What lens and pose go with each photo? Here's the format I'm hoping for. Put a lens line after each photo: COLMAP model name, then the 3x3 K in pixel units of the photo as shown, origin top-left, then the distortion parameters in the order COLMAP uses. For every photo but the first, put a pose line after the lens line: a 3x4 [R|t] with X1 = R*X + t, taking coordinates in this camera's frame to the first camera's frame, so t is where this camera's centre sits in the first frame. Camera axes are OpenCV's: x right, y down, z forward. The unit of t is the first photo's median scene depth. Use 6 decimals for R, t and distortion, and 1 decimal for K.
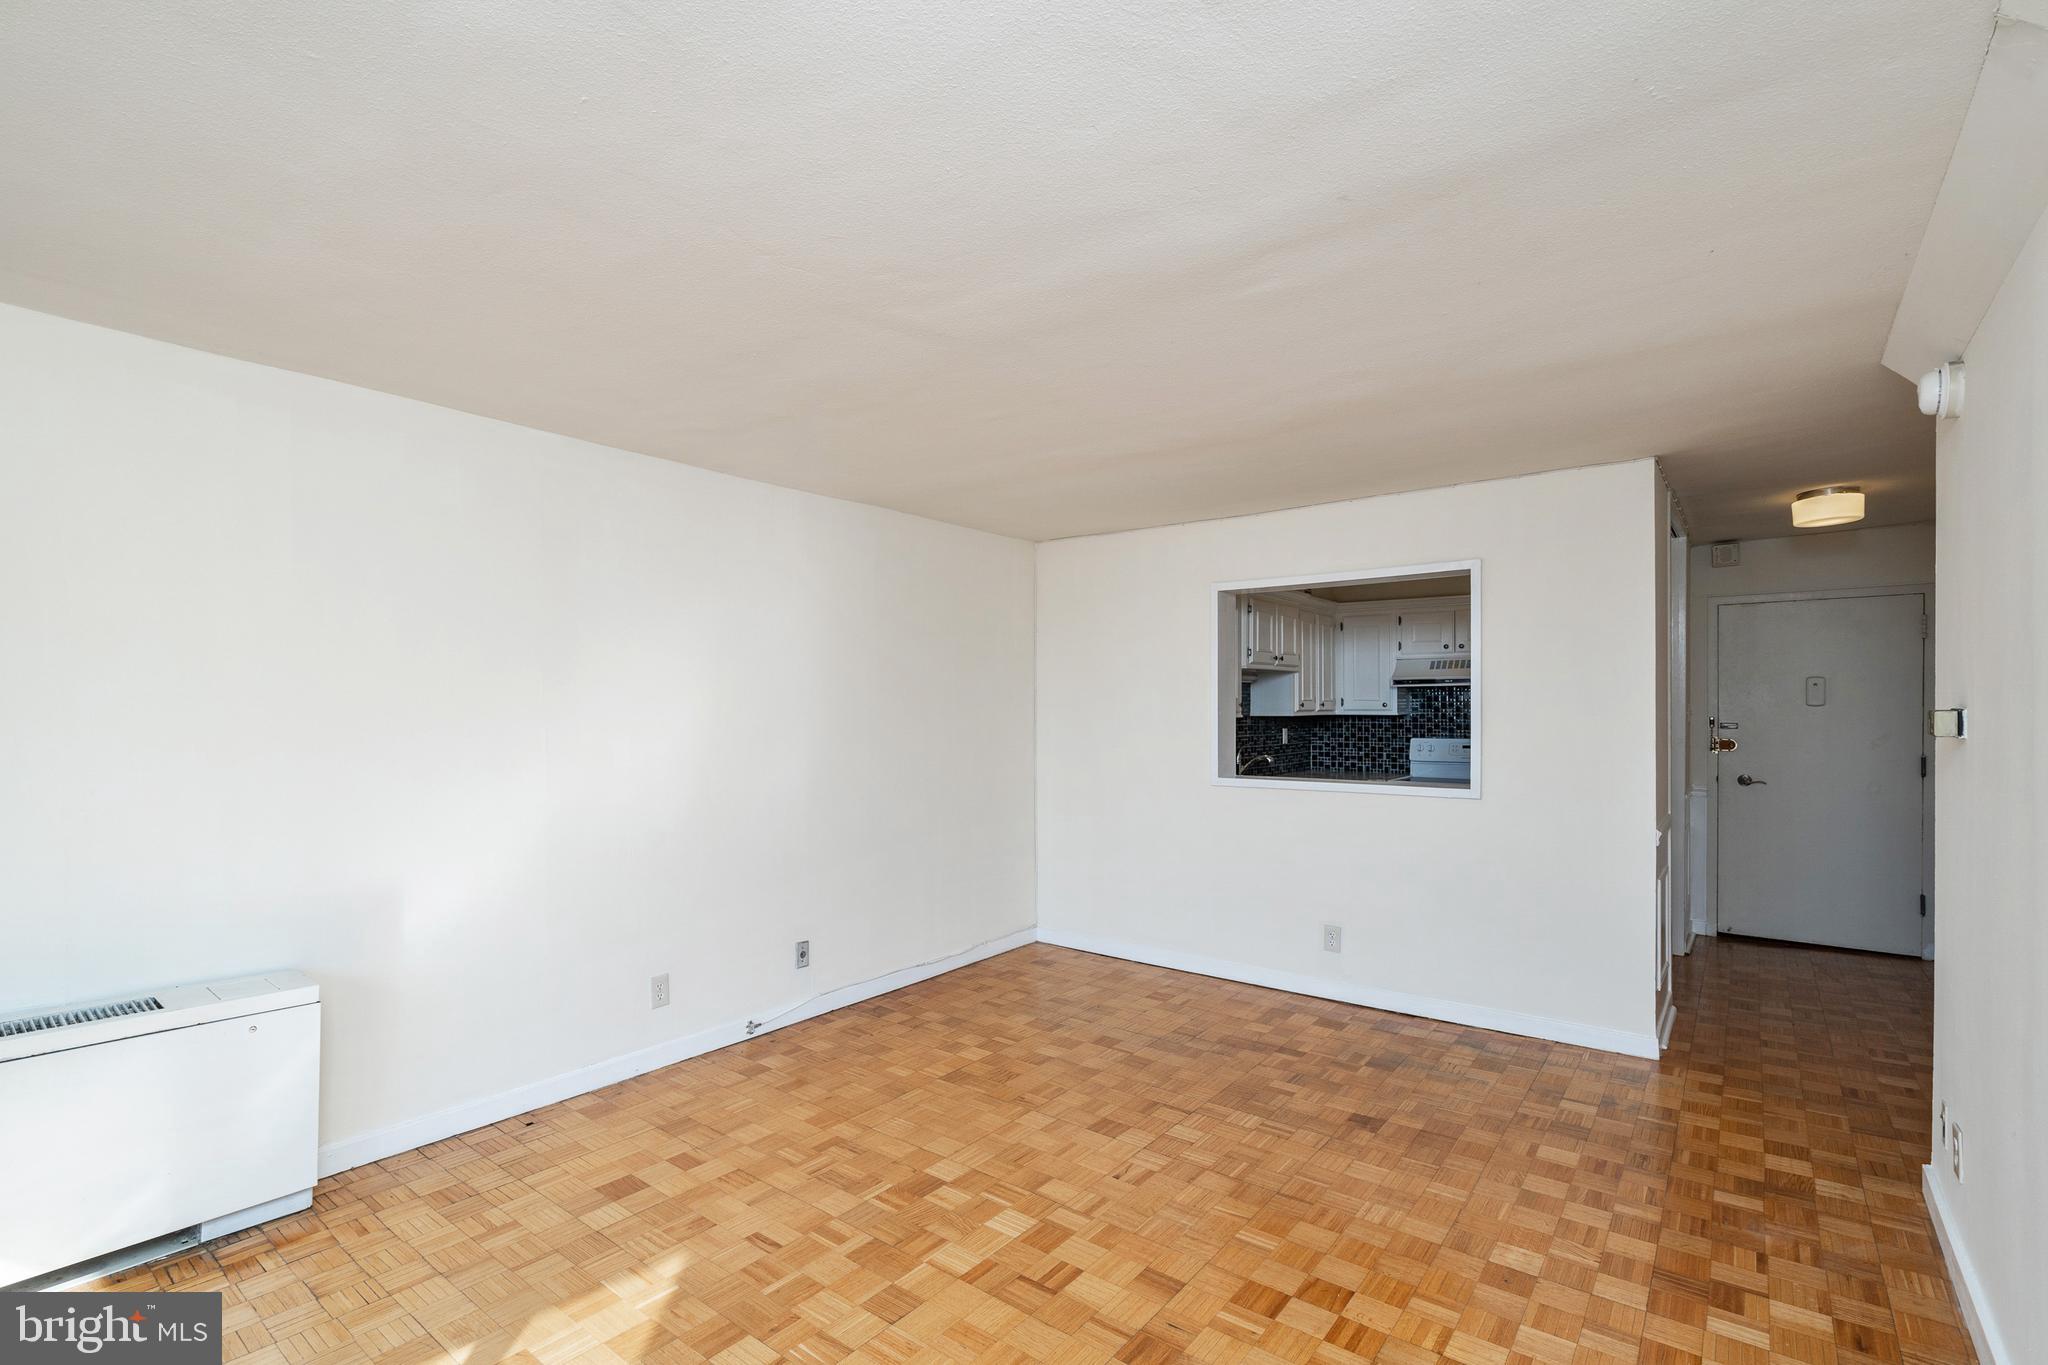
lens RADIAL K [[944.8, 0, 1038.4], [0, 944.8, 704.4], [0, 0, 1]] dist [-0.011139, 0.007043]
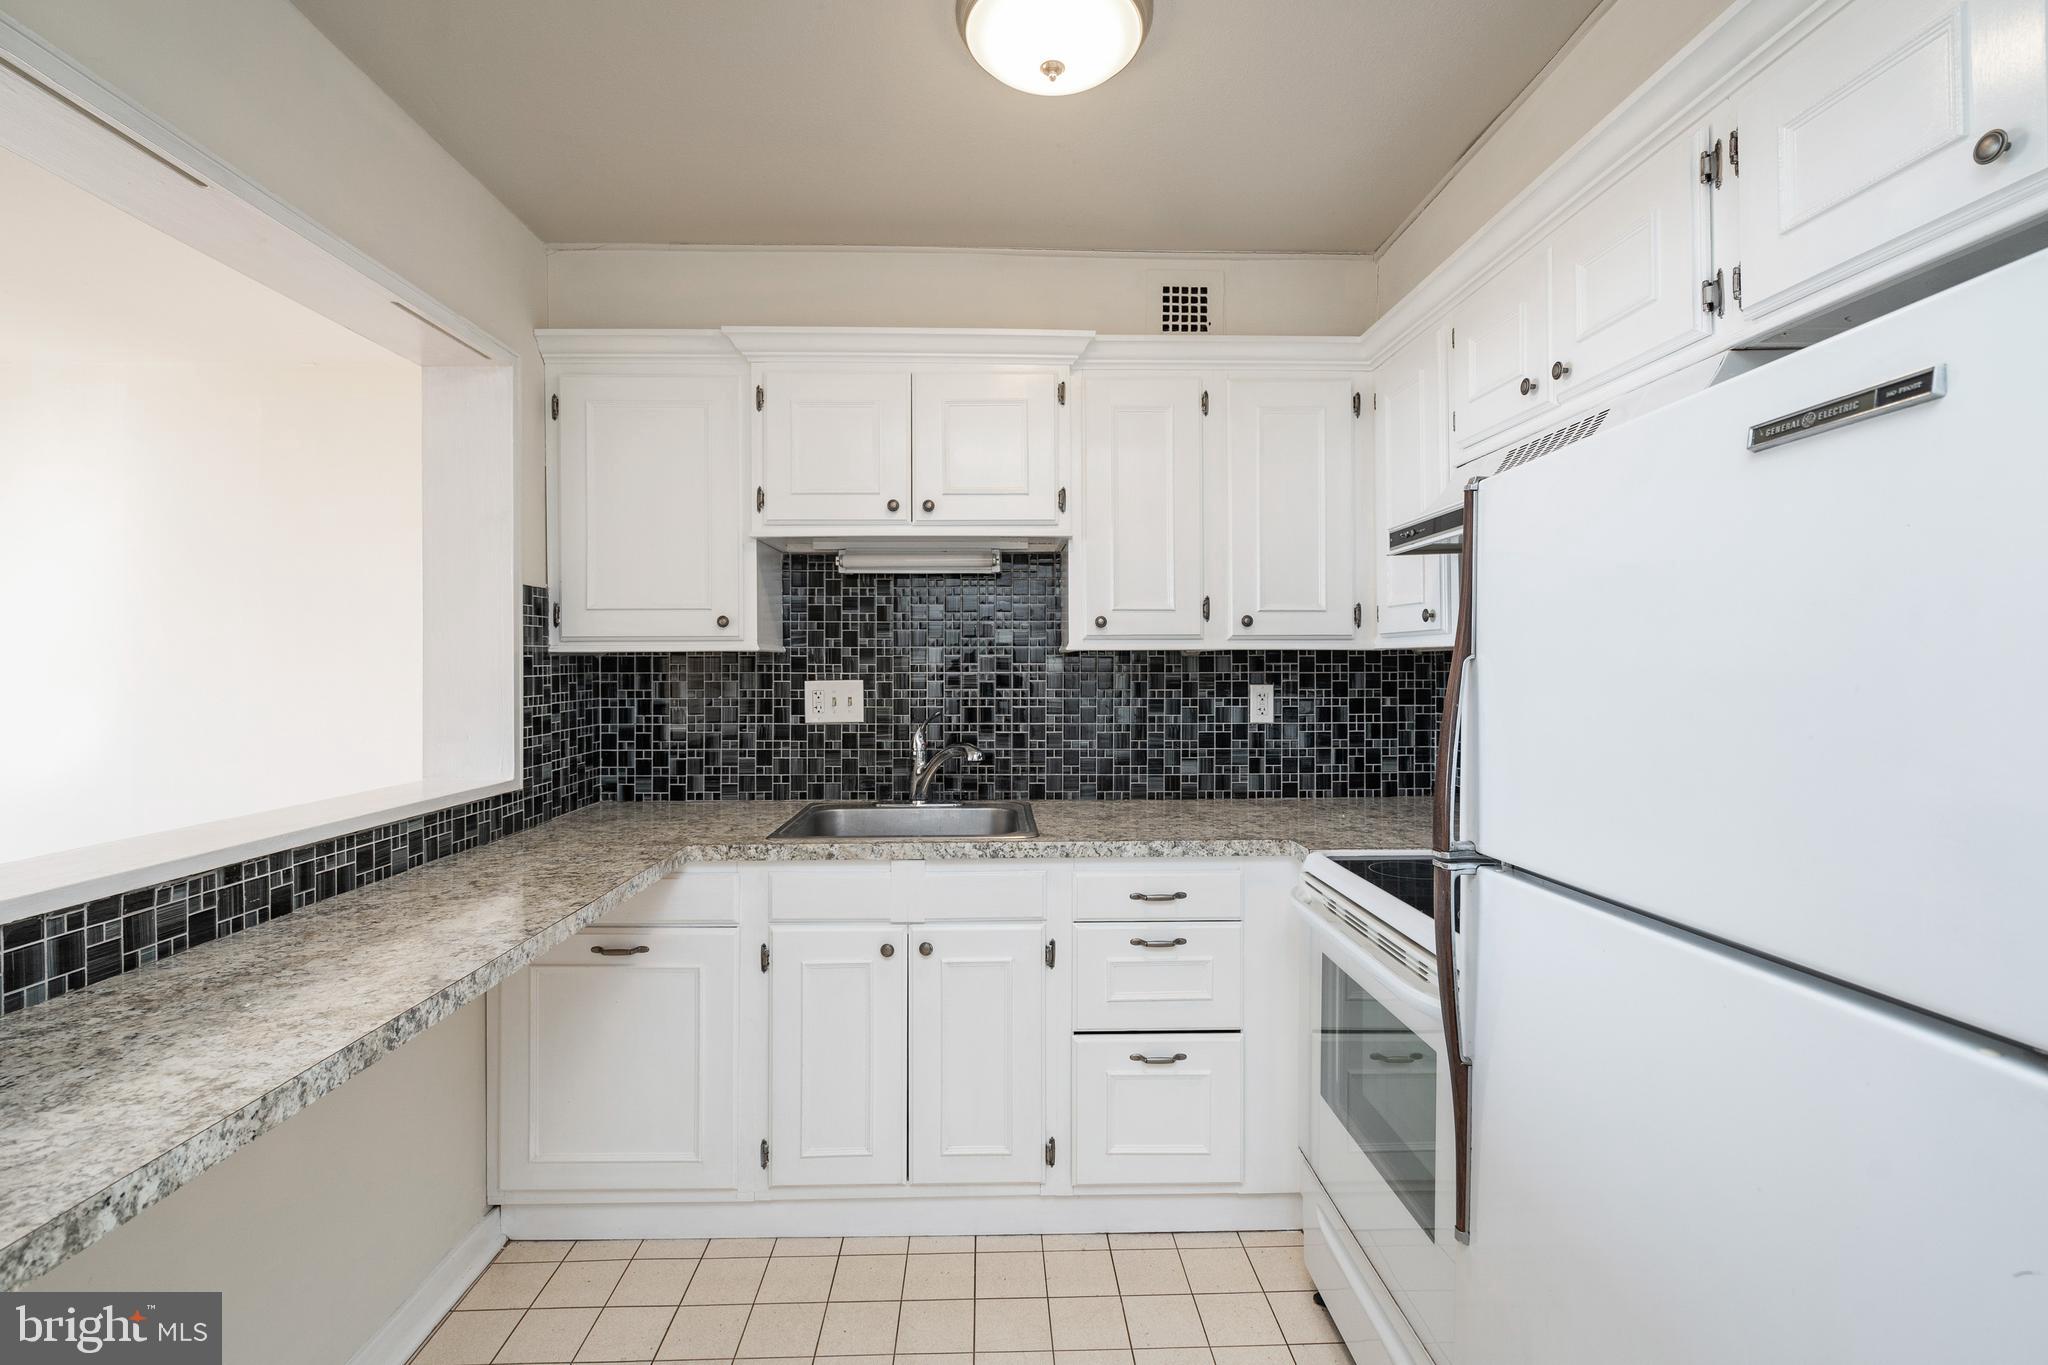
lens RADIAL K [[944.8, 0, 1015.4], [0, 944.8, 660.2], [0, 0, 1]] dist [-0.011139, 0.007043]
pose [[0.622106, -0.003348, -0.782926, 0.508048], [0.002188, 0.999994, -0.002538, 0.015444], [0.782930, -0.000134, 0.622110, 0.662848]]
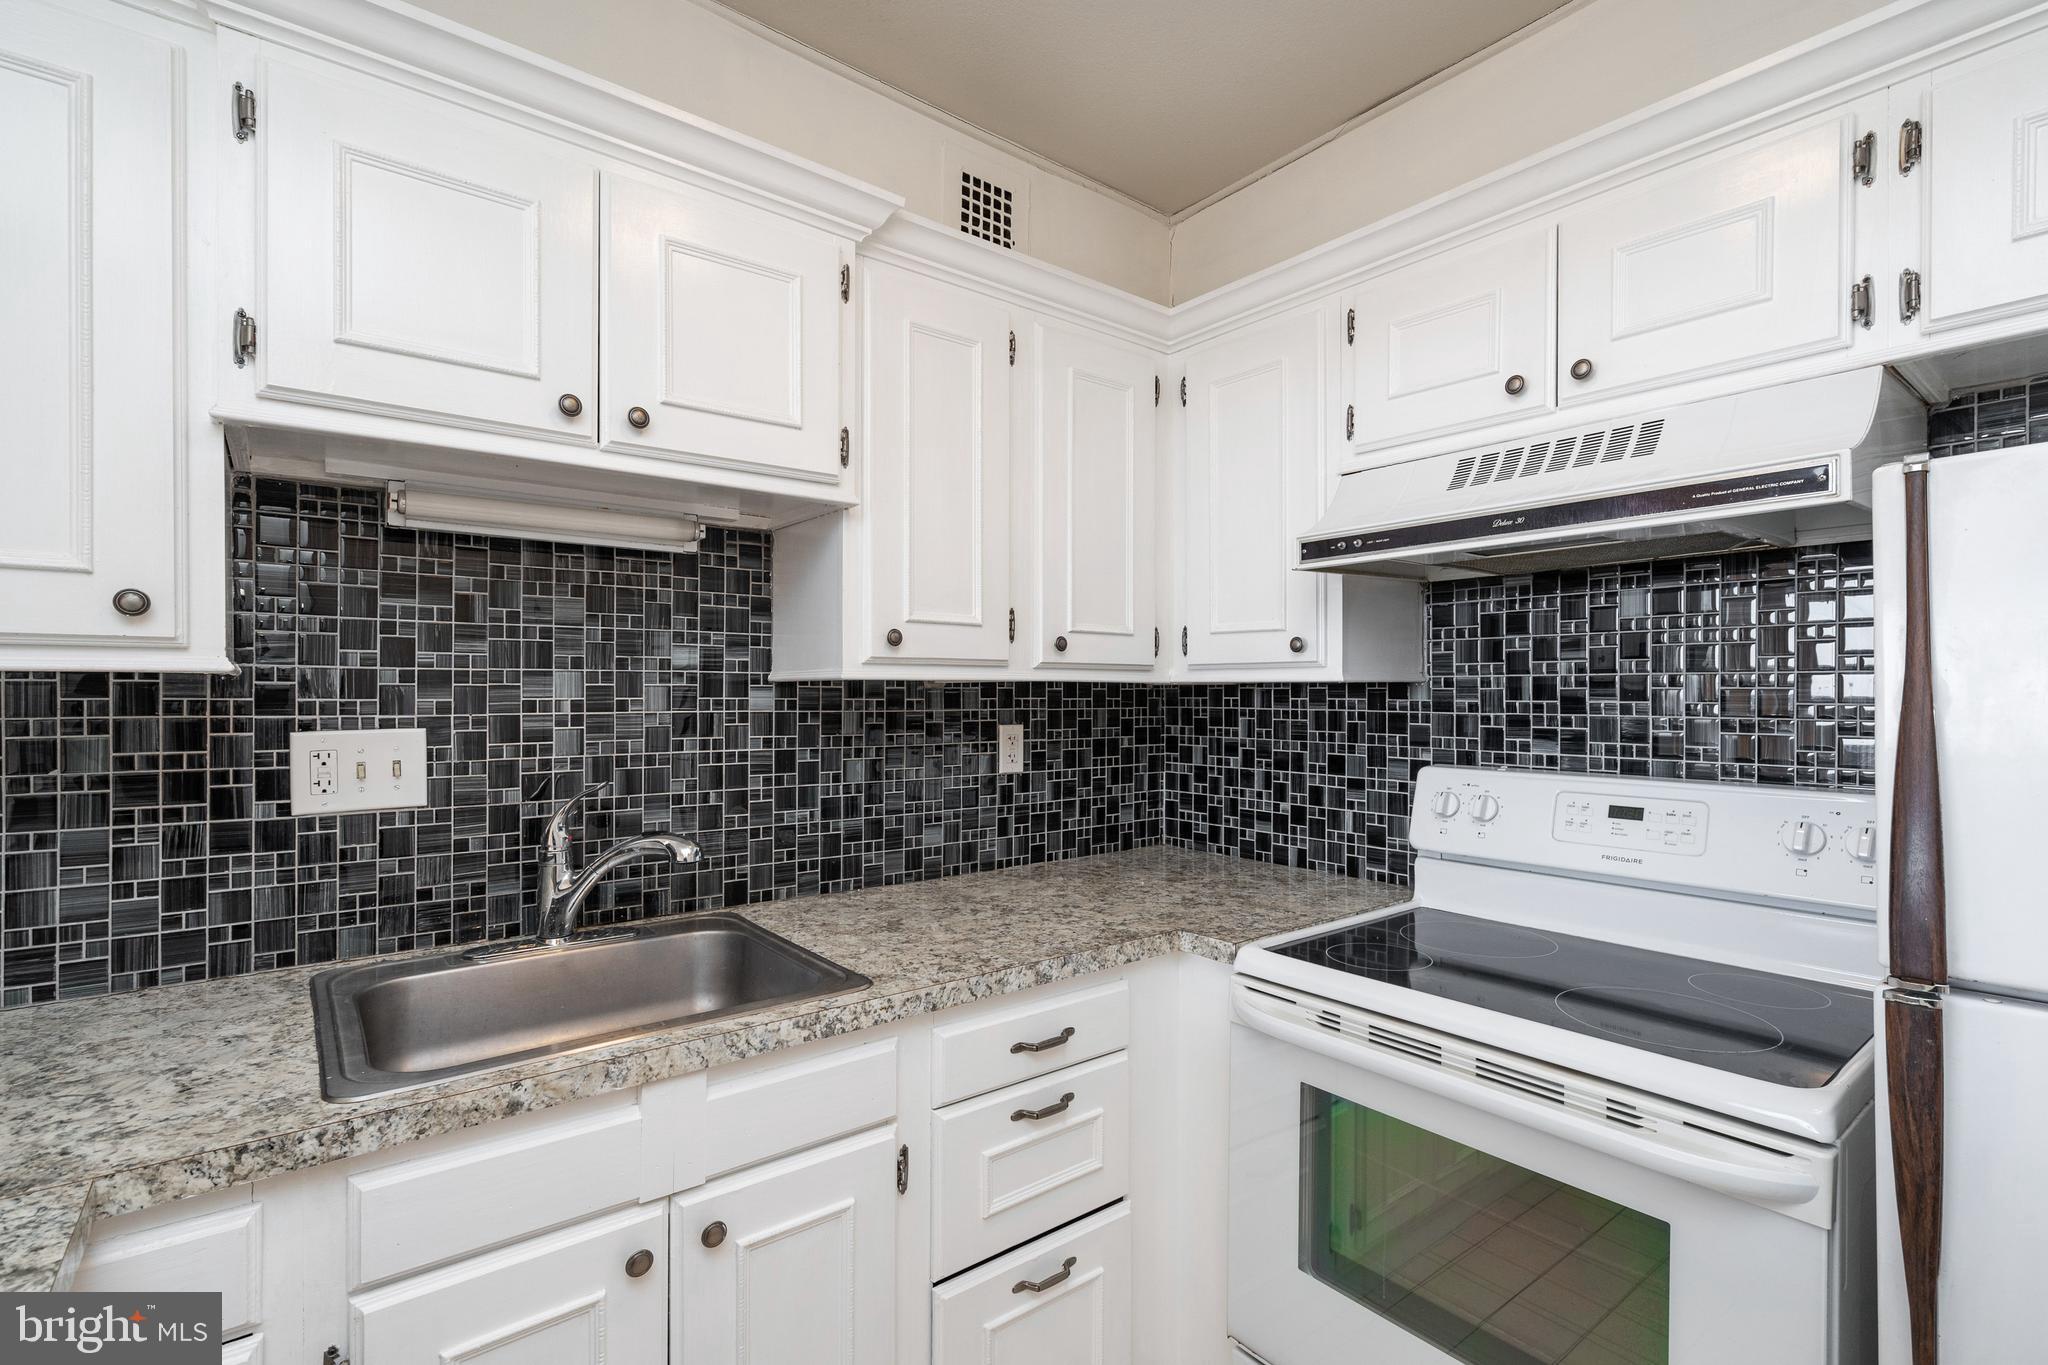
lens RADIAL K [[944.8, 0, 1026.6], [0, 944.8, 694.6], [0, 0, 1]] dist [-0.011139, 0.007043]
pose [[0.968143, 0.005700, -0.250334, 0.344735], [-0.004377, 0.999973, 0.005841, 0.013038], [0.250361, -0.004559, 0.968142, 0.685680]]
